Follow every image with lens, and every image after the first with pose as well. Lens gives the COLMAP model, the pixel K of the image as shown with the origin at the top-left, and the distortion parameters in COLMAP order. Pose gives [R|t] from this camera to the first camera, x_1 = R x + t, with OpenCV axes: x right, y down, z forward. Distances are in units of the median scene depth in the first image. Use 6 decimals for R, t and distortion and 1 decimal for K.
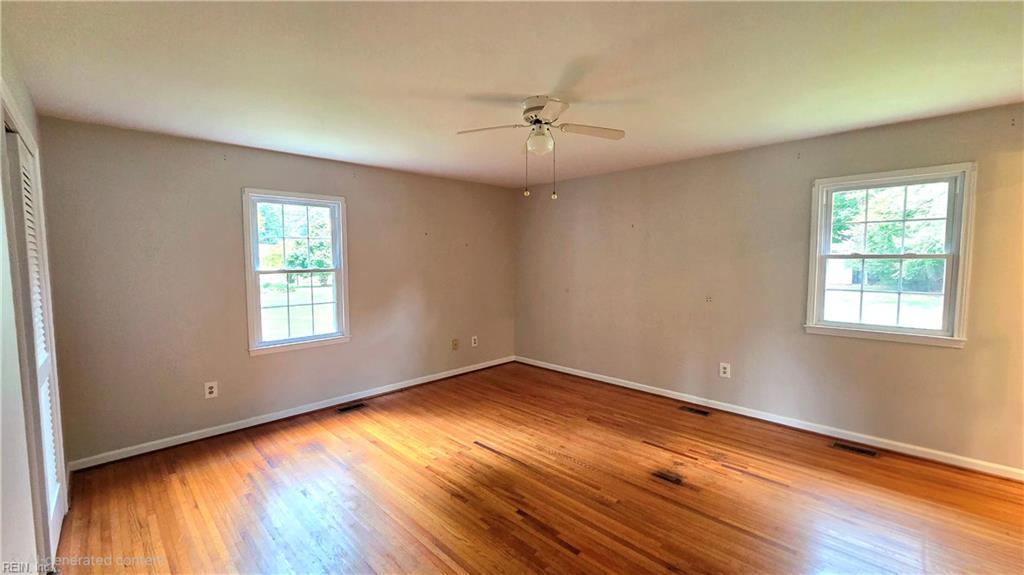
lens RADIAL K [[420.8, 0, 512.0], [0, 420.8, 287.5], [0, 0, 1]] dist [-0.000352, -0.000024]
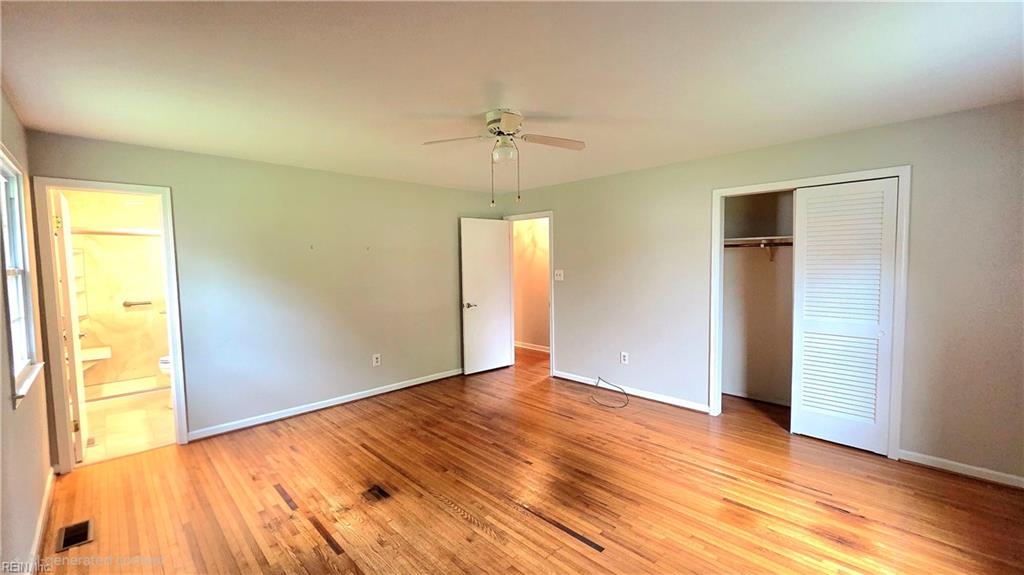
lens RADIAL K [[420.8, 0, 512.0], [0, 420.8, 287.5], [0, 0, 1]] dist [-0.000352, -0.000024]
pose [[-0.999682, 0.022826, 0.010751, 0.037022], [0.024043, 0.991009, 0.131621, -0.134669], [-0.007650, 0.131837, -0.991242, 1.822753]]
